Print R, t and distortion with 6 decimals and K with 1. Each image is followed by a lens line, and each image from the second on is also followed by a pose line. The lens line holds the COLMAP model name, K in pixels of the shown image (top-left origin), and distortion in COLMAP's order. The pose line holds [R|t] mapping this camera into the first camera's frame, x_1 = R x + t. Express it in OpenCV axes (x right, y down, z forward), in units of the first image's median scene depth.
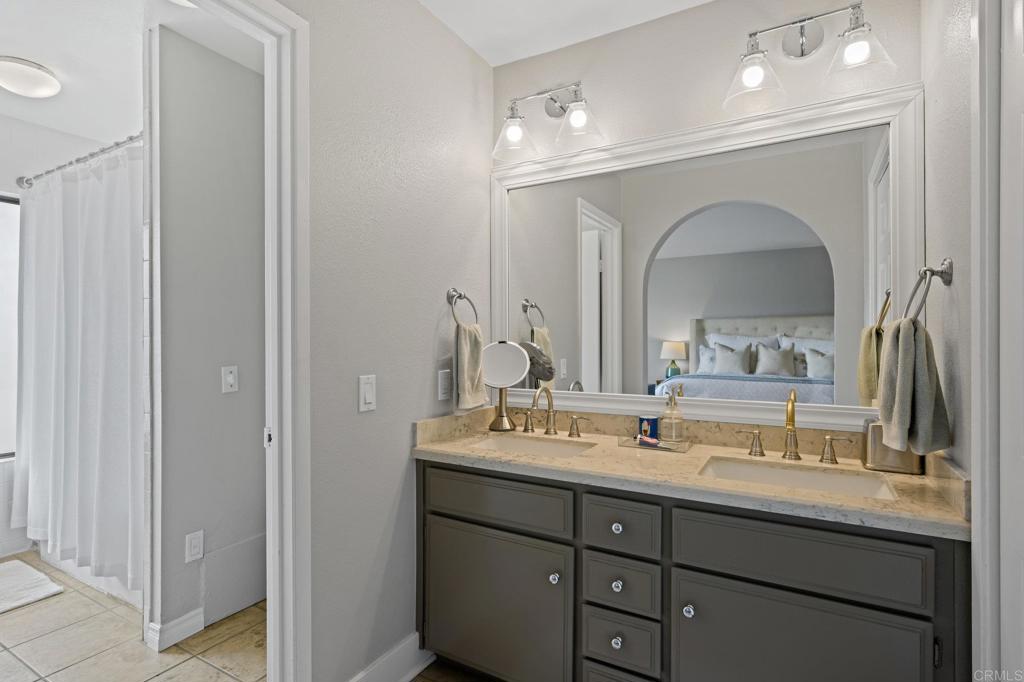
lens RADIAL K [[503.3, 0, 508.8], [0, 503.3, 343.0], [0, 0, 1]] dist [-0.000725, 0.000270]
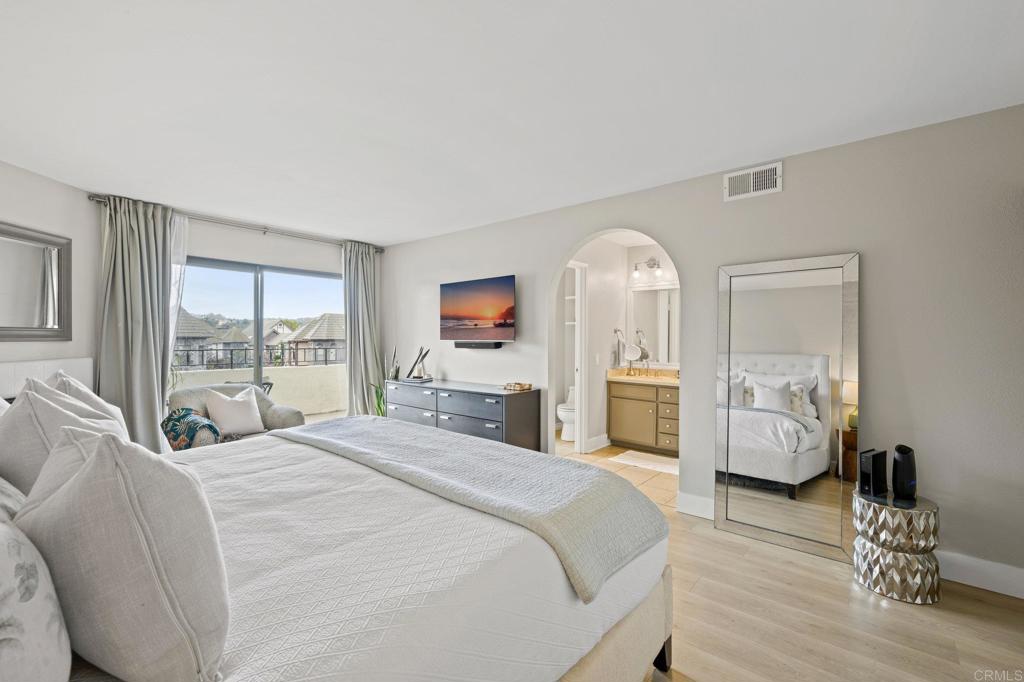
lens RADIAL K [[433.4, 0, 526.3], [0, 433.4, 342.5], [0, 0, 1]] dist [-0.001105, -0.000013]
pose [[0.988388, 0.007773, -0.151755, -0.252851], [-0.006805, 0.999953, 0.006898, -0.033146], [0.151802, -0.005785, 0.988394, -1.717509]]
